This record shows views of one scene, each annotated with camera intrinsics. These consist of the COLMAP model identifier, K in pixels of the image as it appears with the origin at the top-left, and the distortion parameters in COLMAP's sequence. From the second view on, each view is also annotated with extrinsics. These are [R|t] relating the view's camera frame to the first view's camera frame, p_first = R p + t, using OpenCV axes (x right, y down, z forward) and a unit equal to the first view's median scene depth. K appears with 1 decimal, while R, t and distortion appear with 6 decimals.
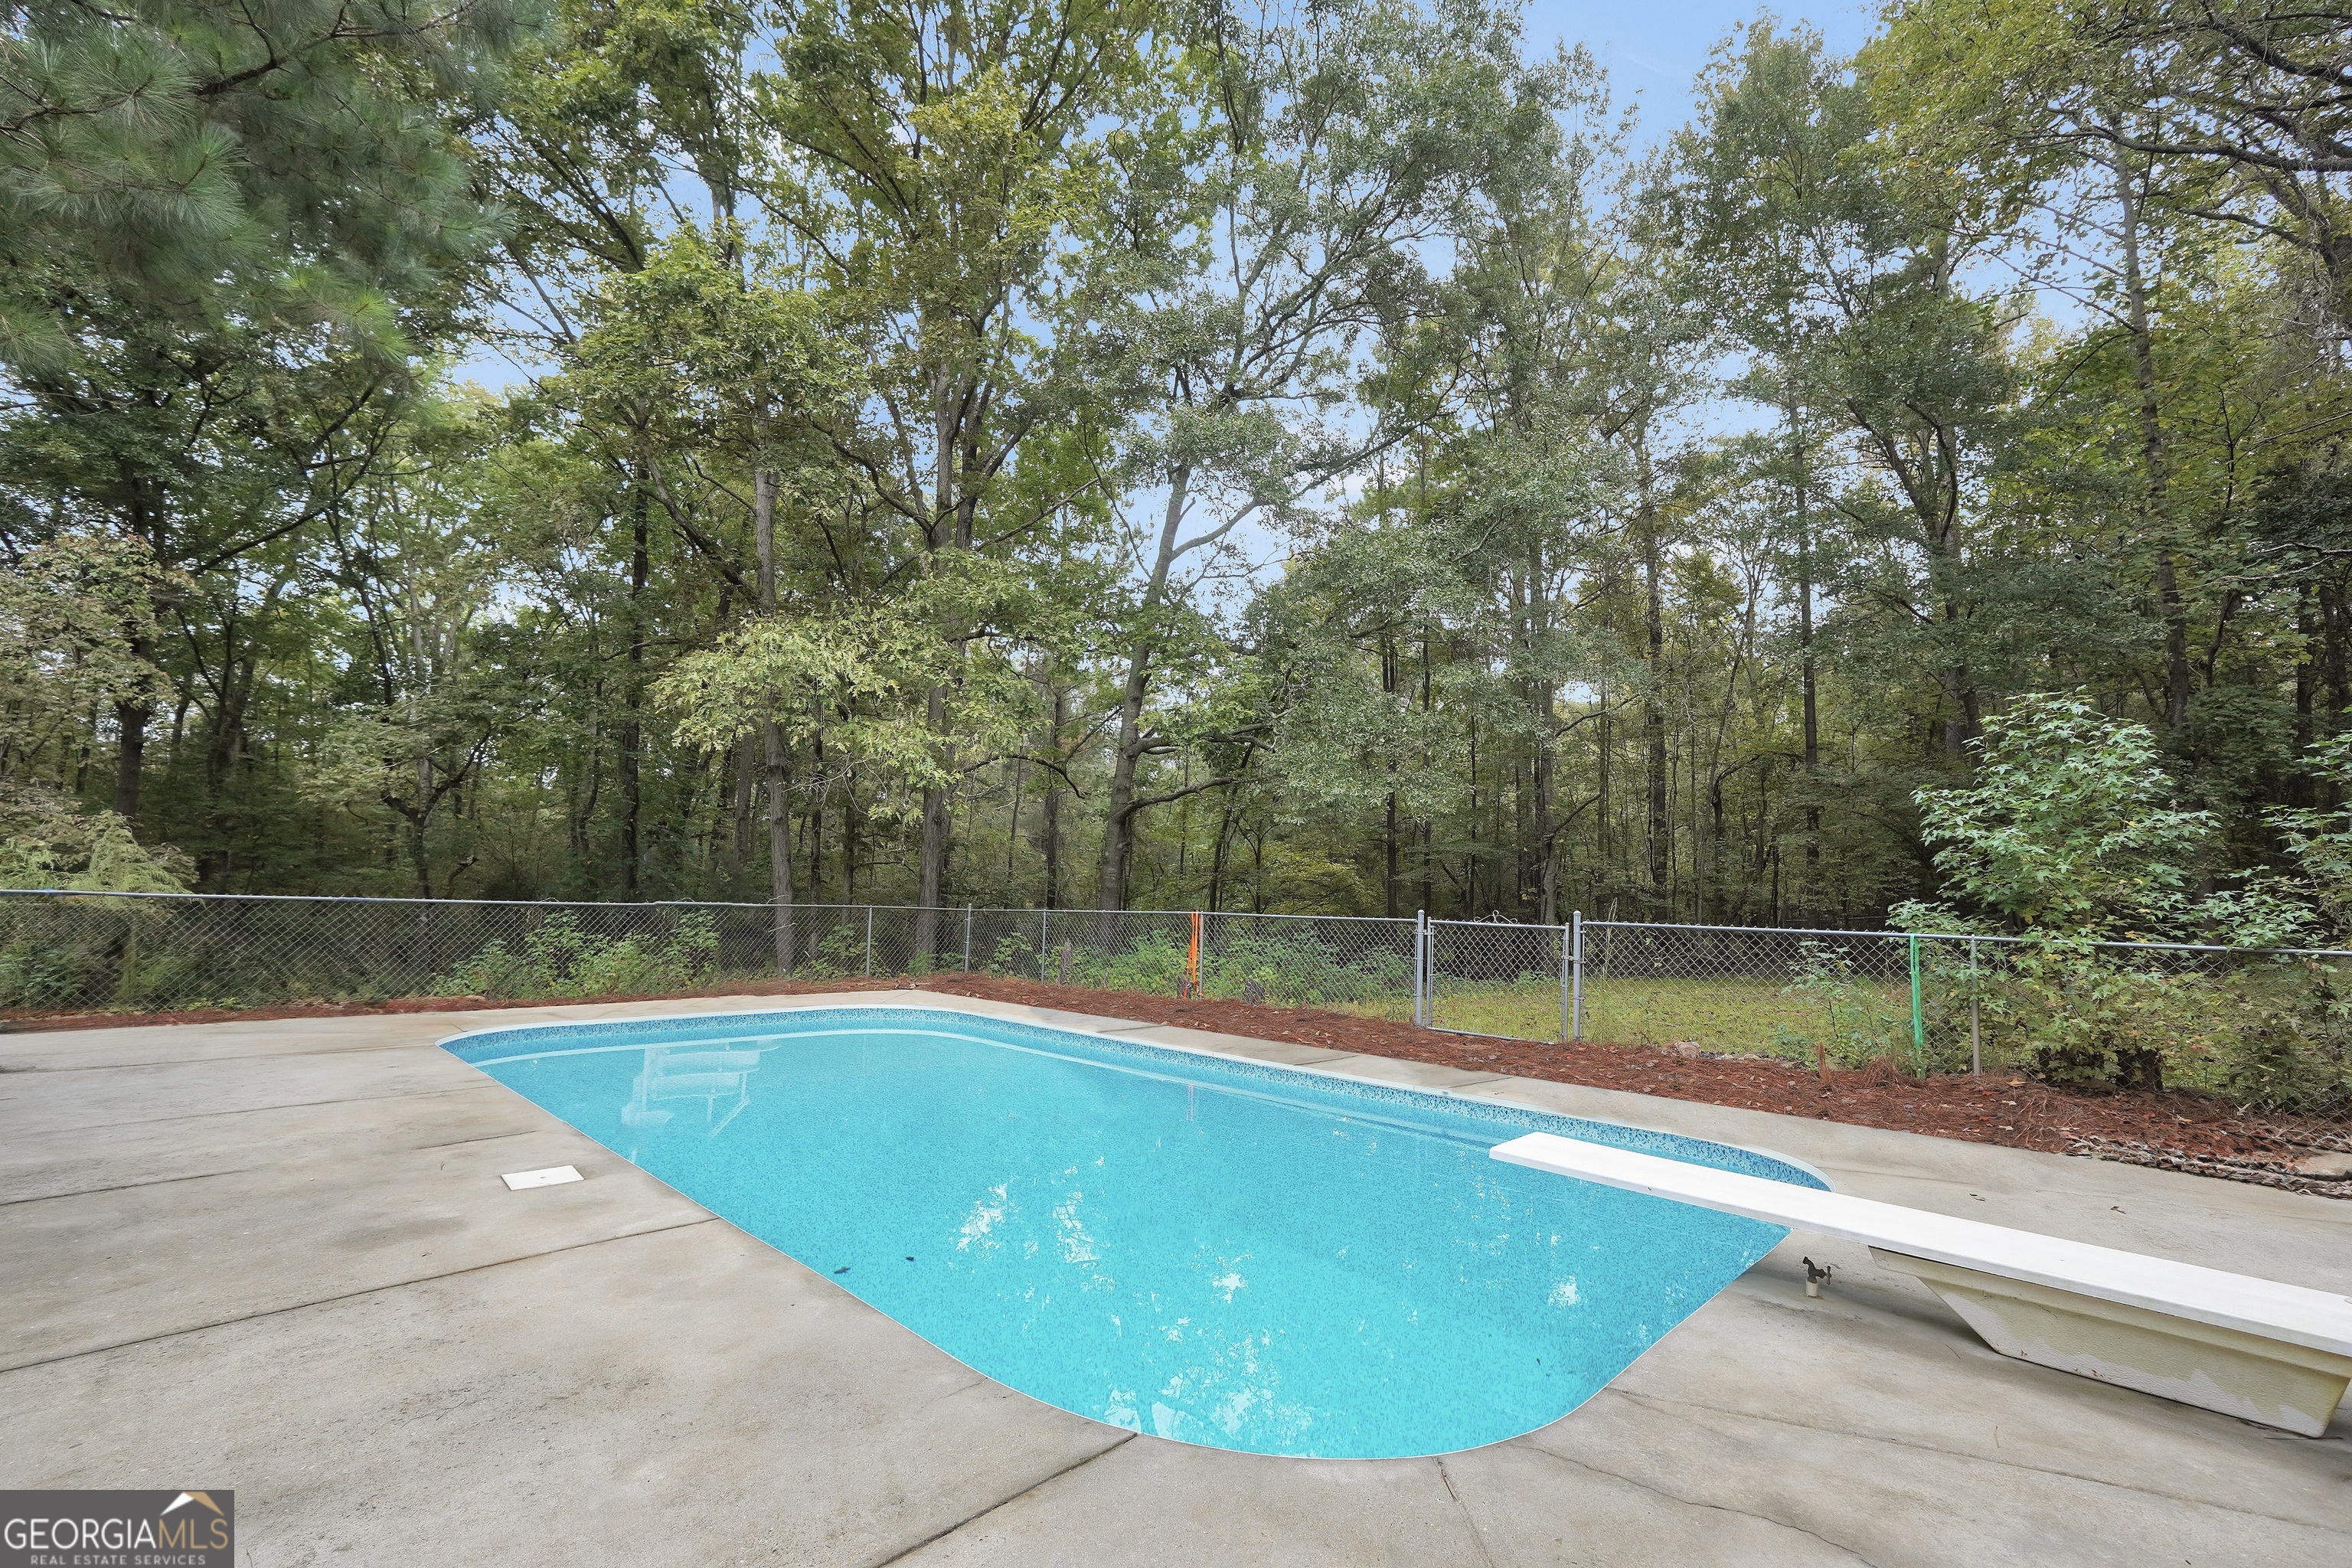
lens RADIAL K [[1003.8, 0, 1160.4], [0, 1003.8, 764.5], [0, 0, 1]] dist [-0.017420, 0.007975]
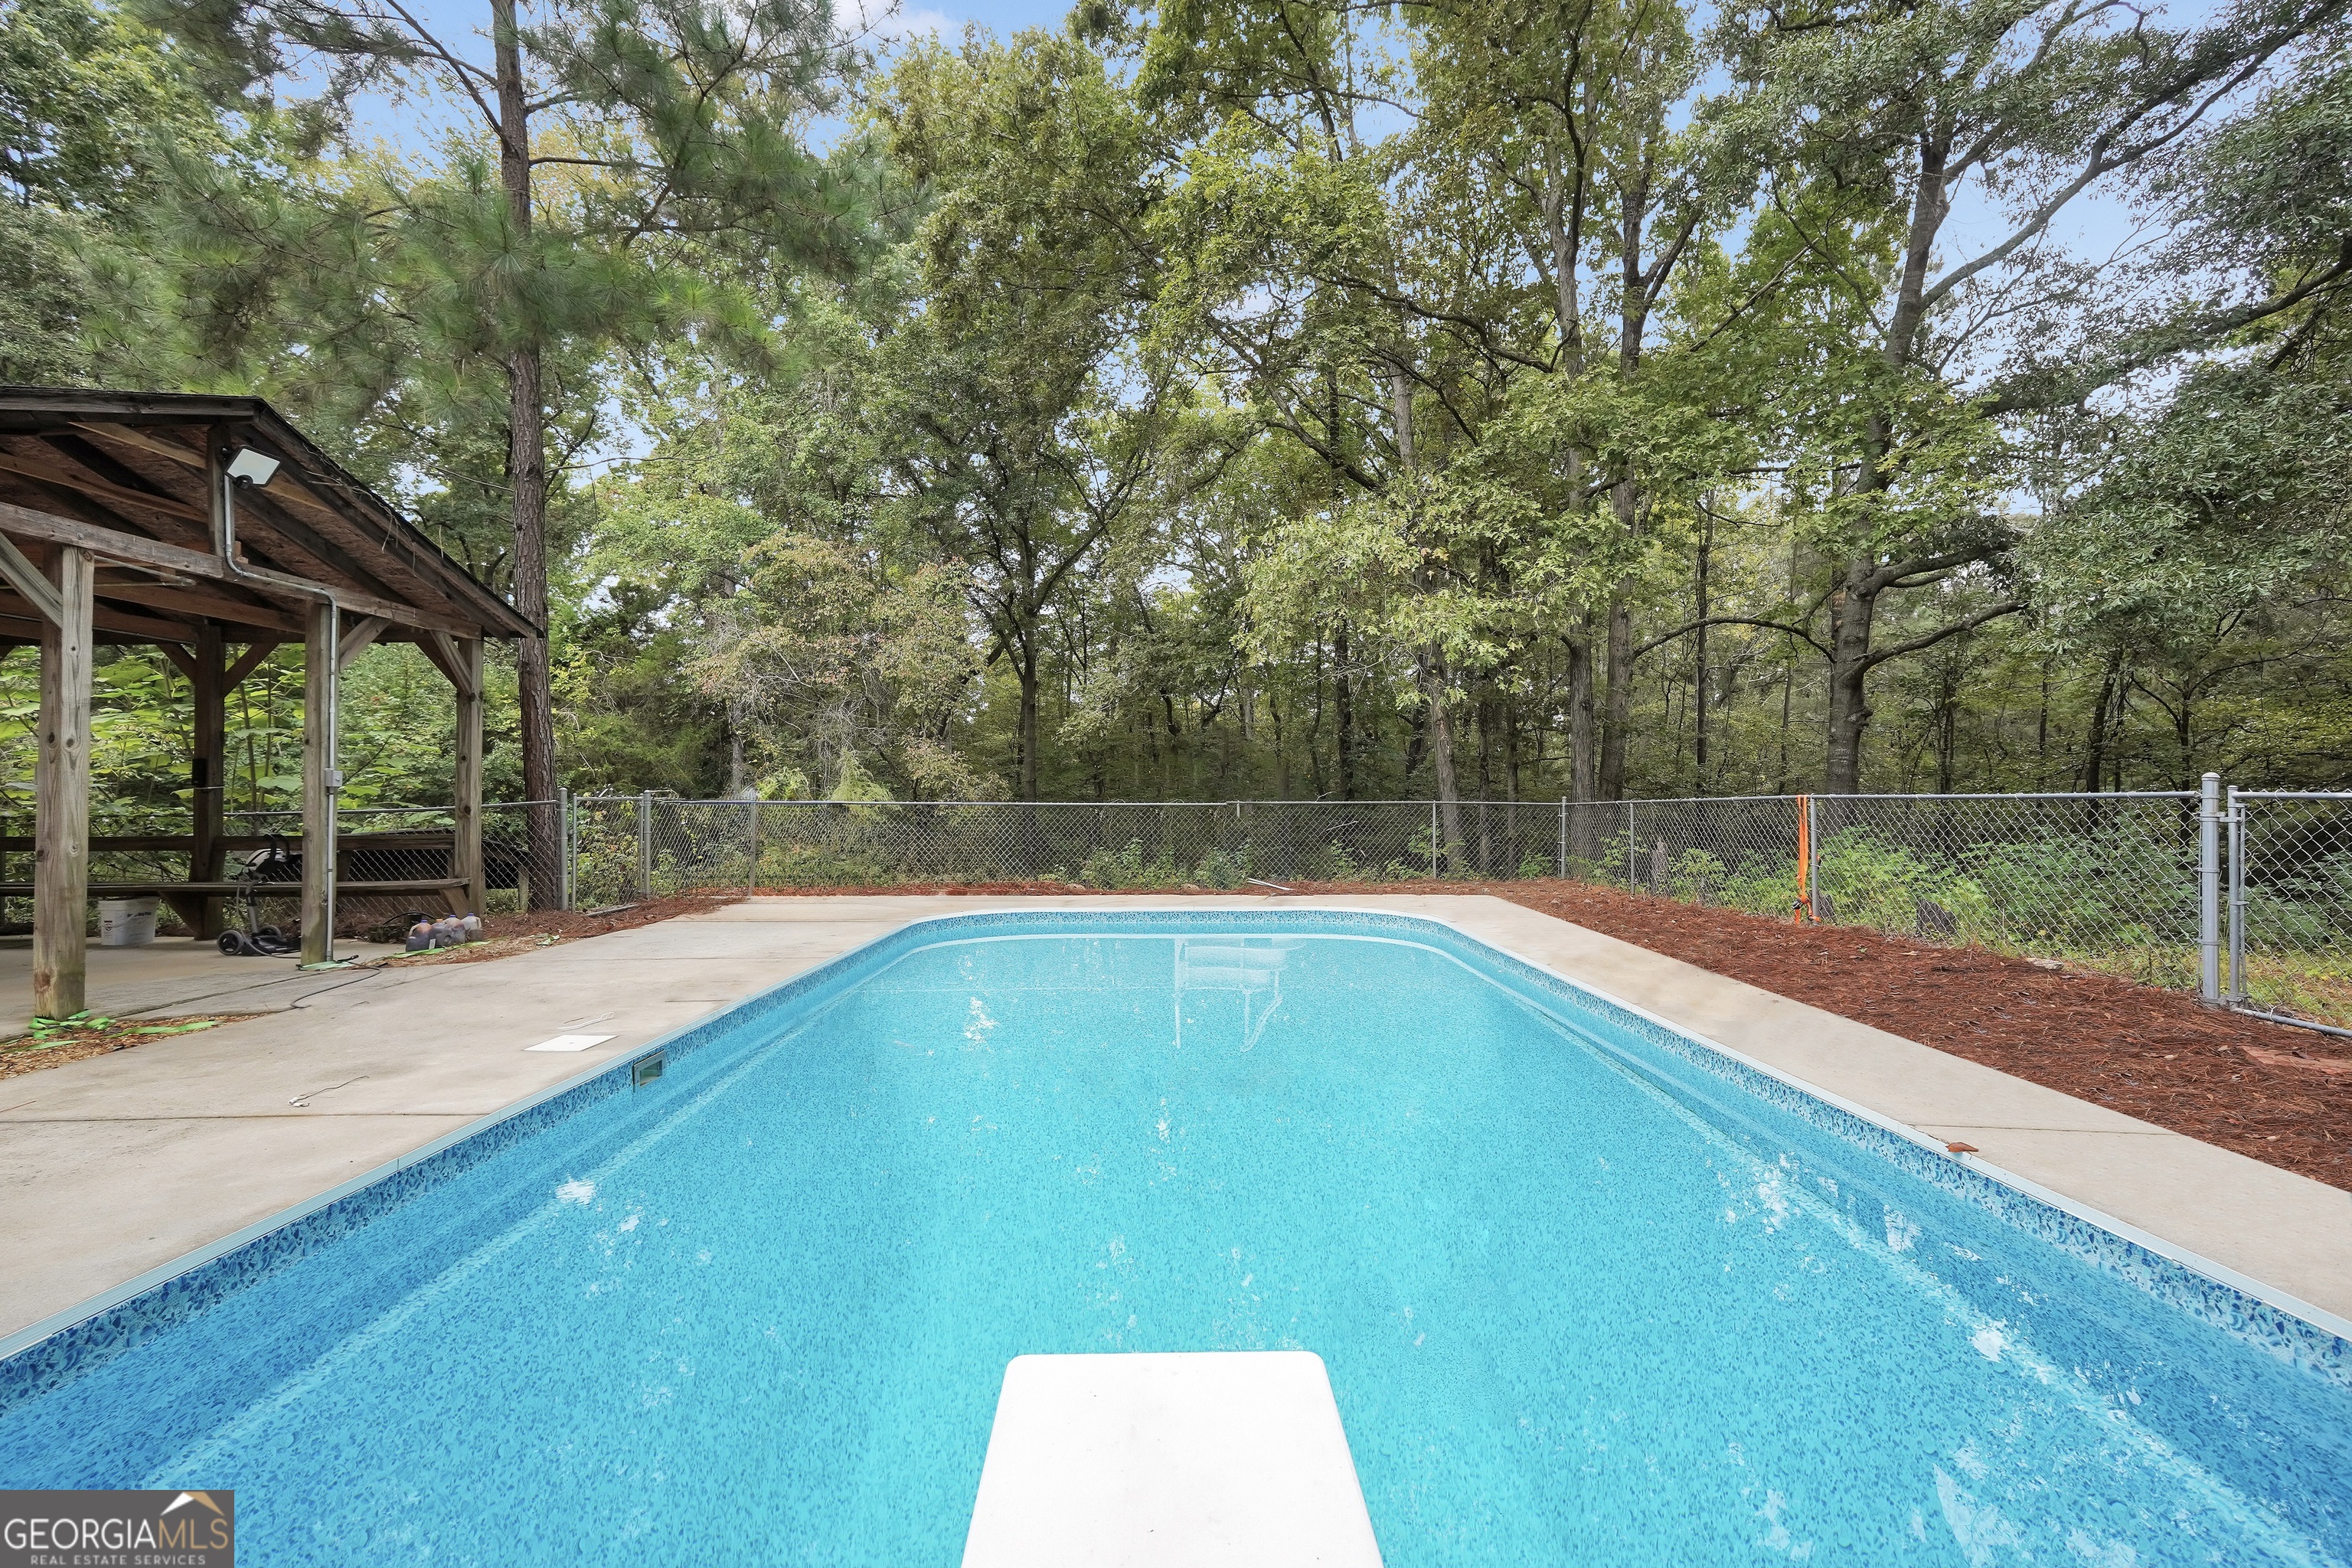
lens RADIAL K [[975.3, 0, 1184.9], [0, 975.3, 754.1], [0, 0, 1]] dist [-0.016763, 0.007420]
pose [[0.712419, -0.059456, -0.699231, 0.186098], [0.112629, 0.993175, 0.030303, 0.051042], [0.692657, -0.100342, 0.714253, 0.245579]]
